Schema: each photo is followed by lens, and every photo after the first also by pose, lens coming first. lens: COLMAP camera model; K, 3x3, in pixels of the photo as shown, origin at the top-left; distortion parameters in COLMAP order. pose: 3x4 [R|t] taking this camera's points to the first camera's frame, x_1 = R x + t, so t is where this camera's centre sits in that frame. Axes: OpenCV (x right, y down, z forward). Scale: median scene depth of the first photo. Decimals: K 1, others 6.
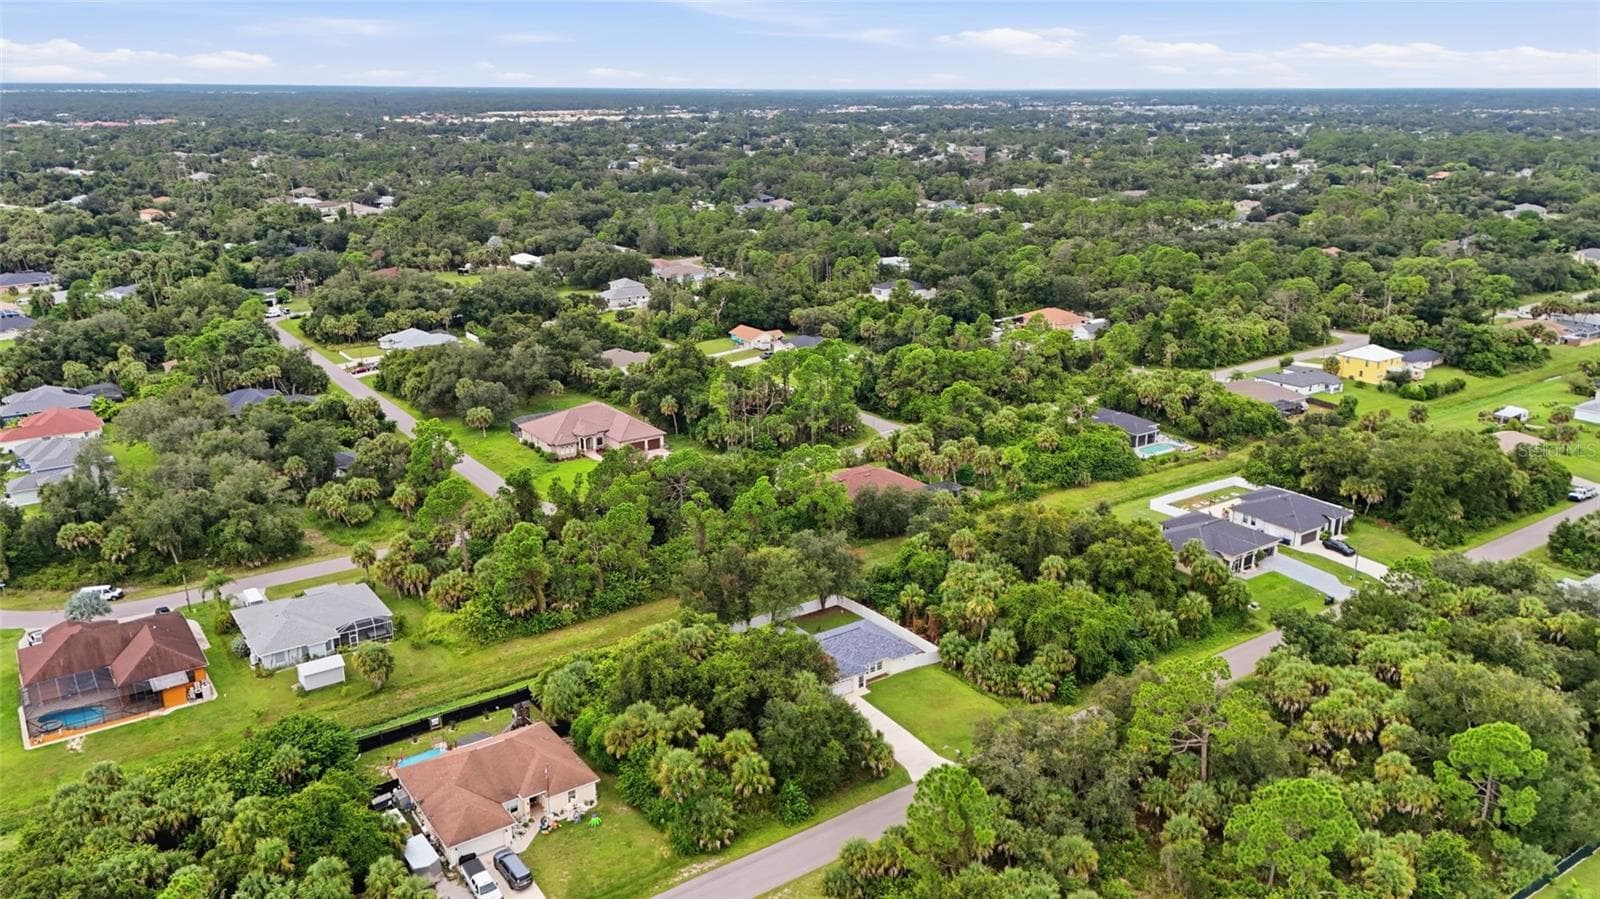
lens RADIAL K [[1173.7, 0, 800.0], [0, 1173.7, 449.5], [0, 0, 1]] dist [0.094561, -0.106173]
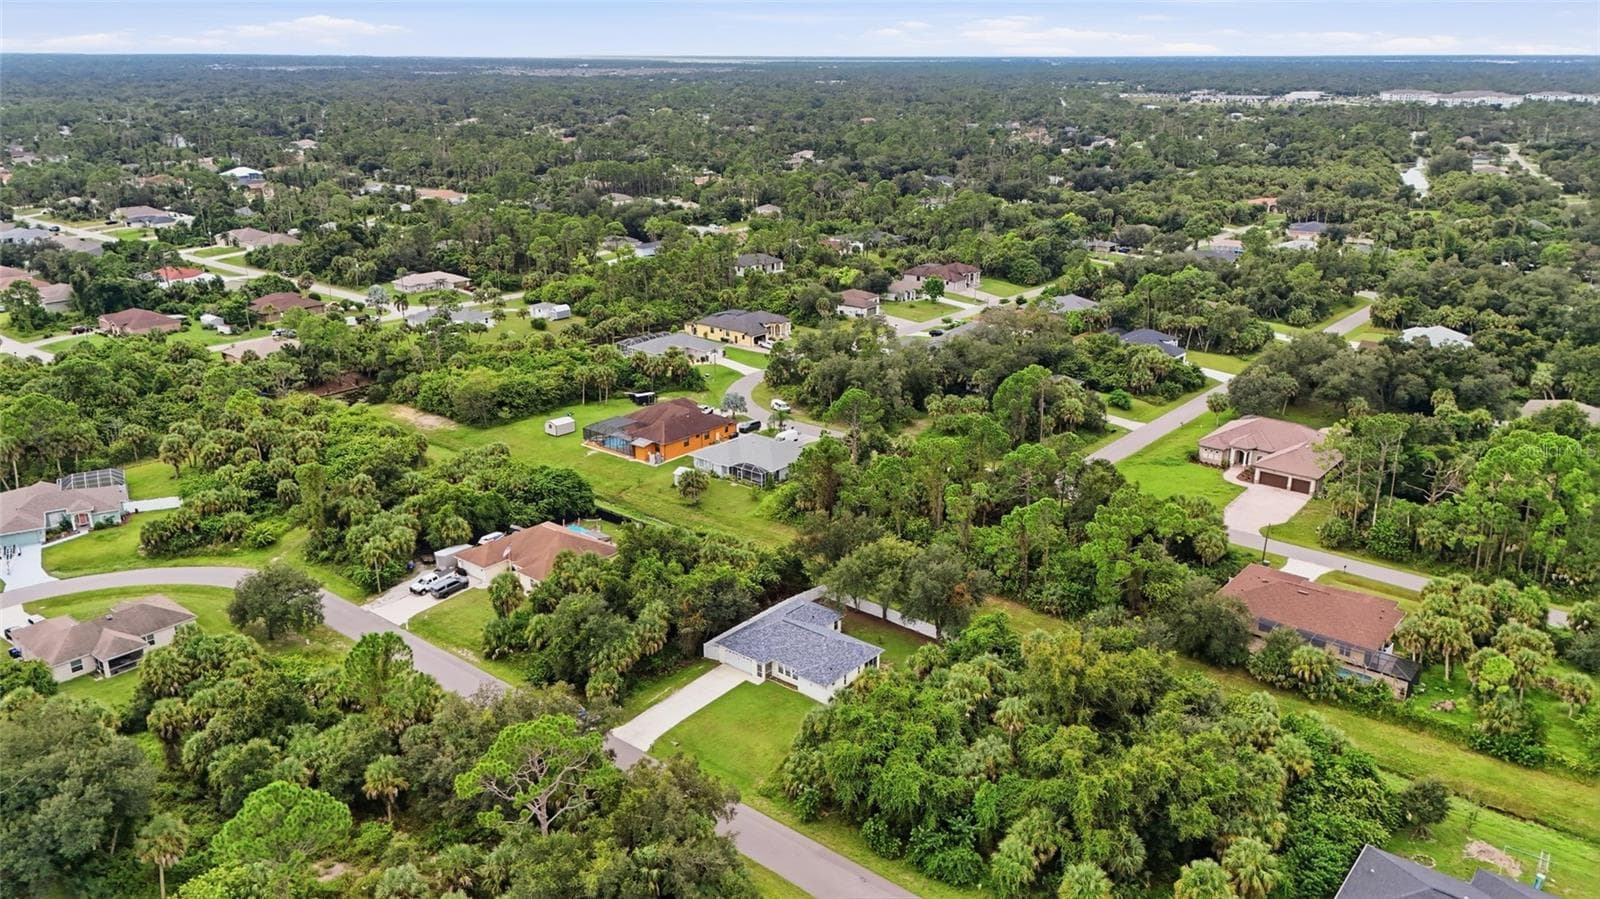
lens RADIAL K [[1173.7, 0, 800.0], [0, 1173.7, 449.5], [0, 0, 1]] dist [0.094561, -0.106173]
pose [[0.254260, 0.304508, -0.917947, 0.660418], [-0.287097, 0.930120, 0.229024, -0.145059], [0.923540, 0.205308, 0.323916, 0.527083]]
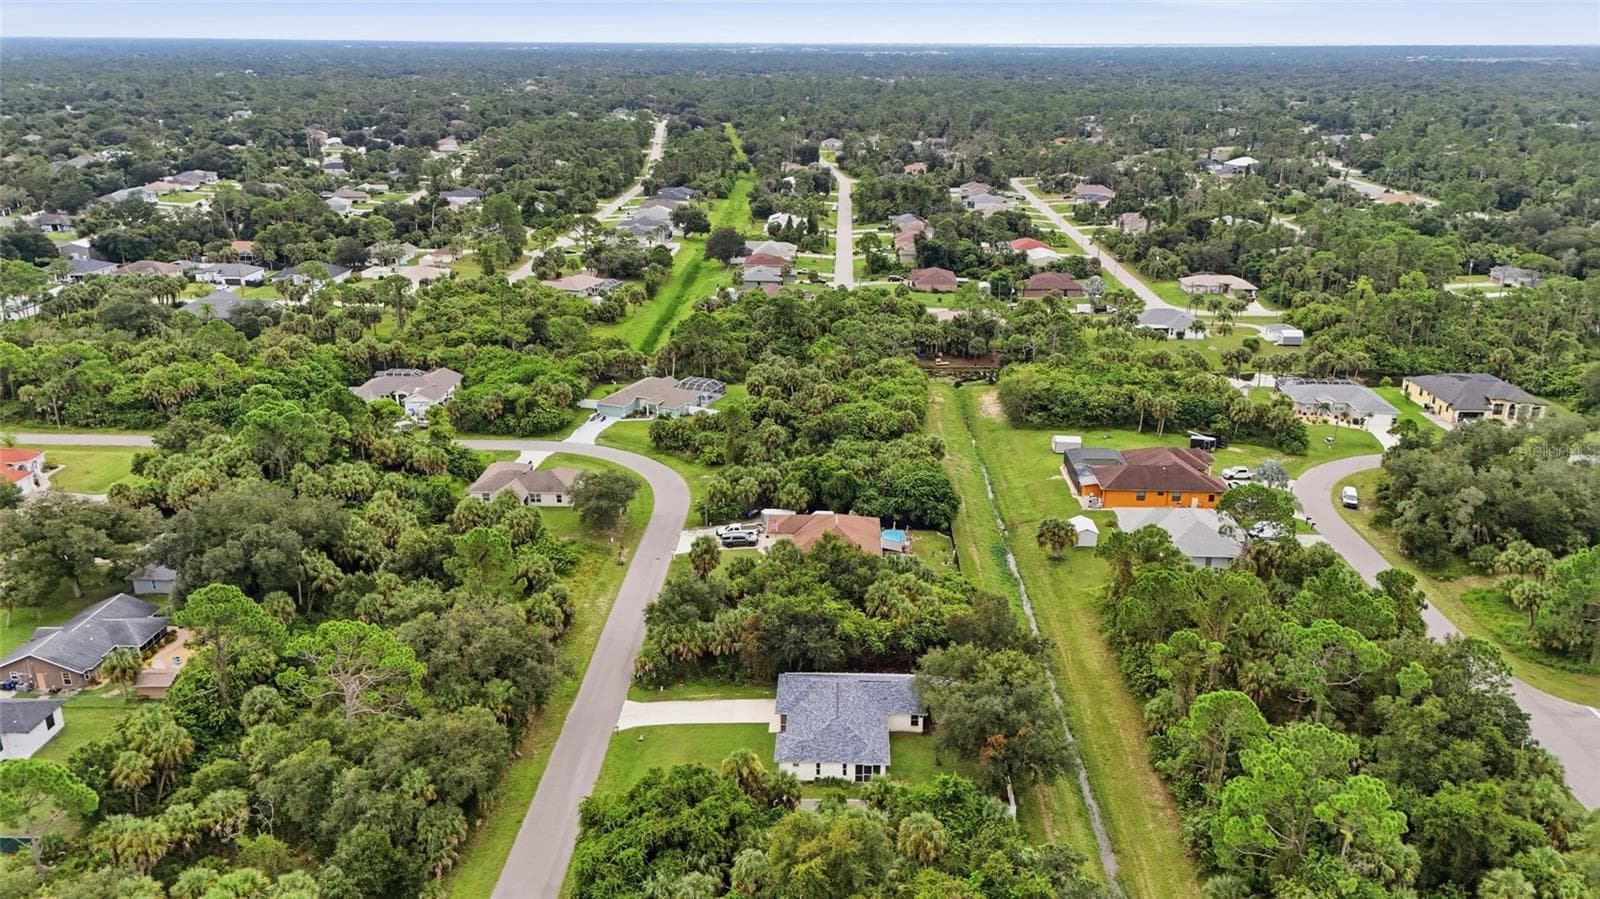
lens RADIAL K [[1173.7, 0, 800.0], [0, 1173.7, 449.5], [0, 0, 1]] dist [0.094561, -0.106173]
pose [[-0.615667, 0.253750, -0.746033, 0.484529], [-0.236962, 0.843298, 0.482387, -0.295841], [0.751533, 0.473772, -0.459062, 1.004958]]
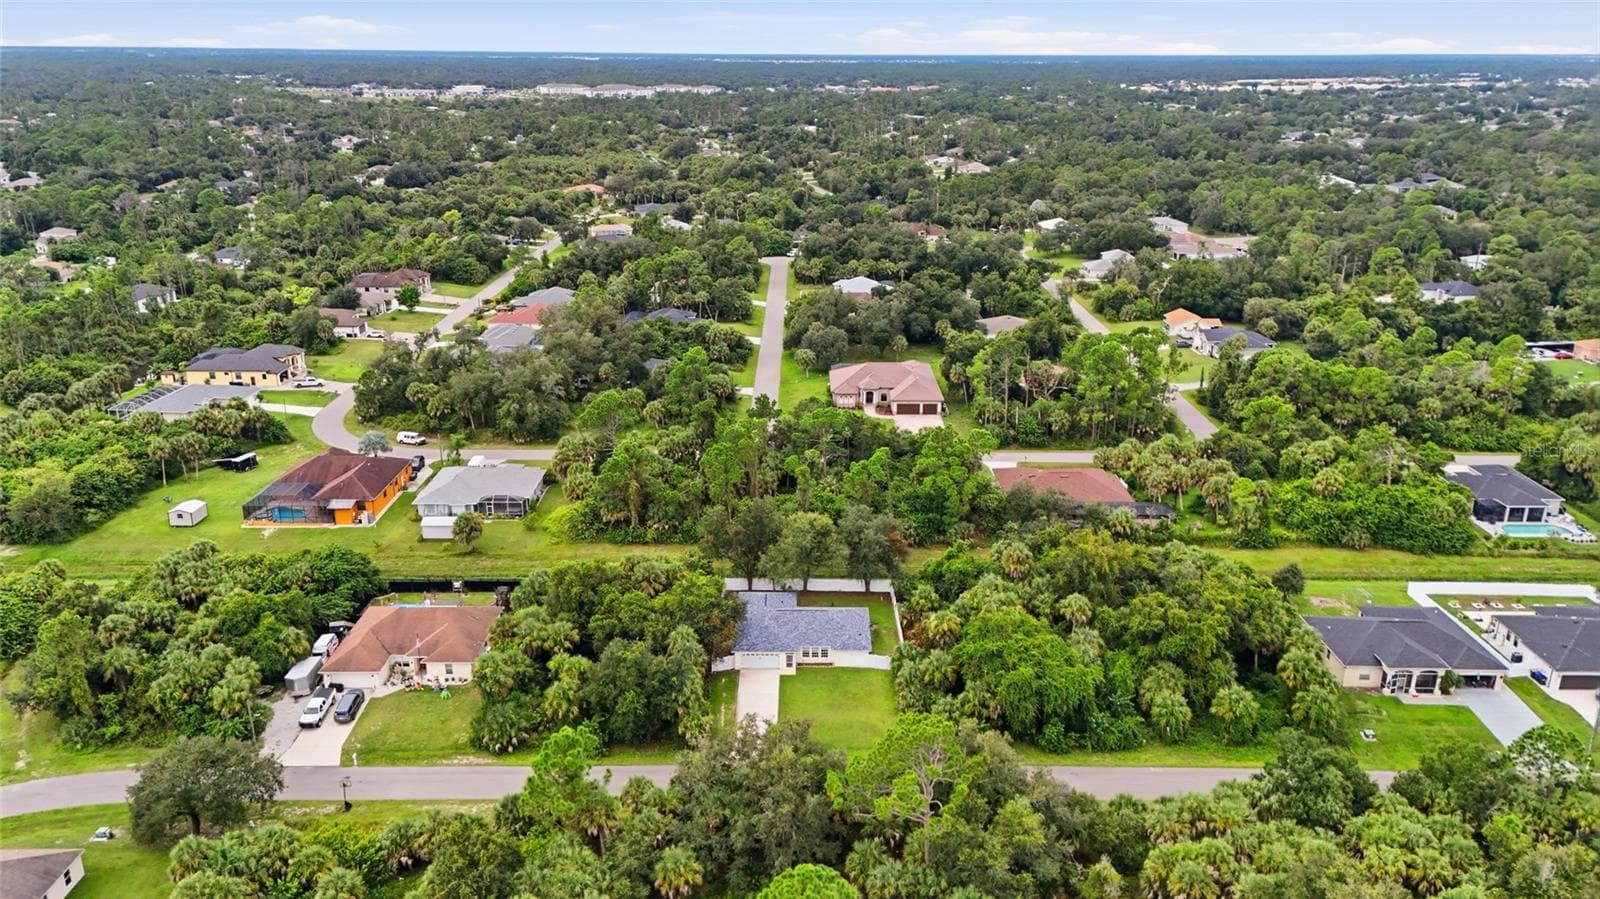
lens RADIAL K [[1173.7, 0, 800.0], [0, 1173.7, 449.5], [0, 0, 1]] dist [0.094561, -0.106173]
pose [[0.813354, 0.186507, -0.551063, 0.420285], [-0.173627, 0.981871, 0.076045, -0.034242], [0.555256, 0.033828, 0.830991, 0.159246]]
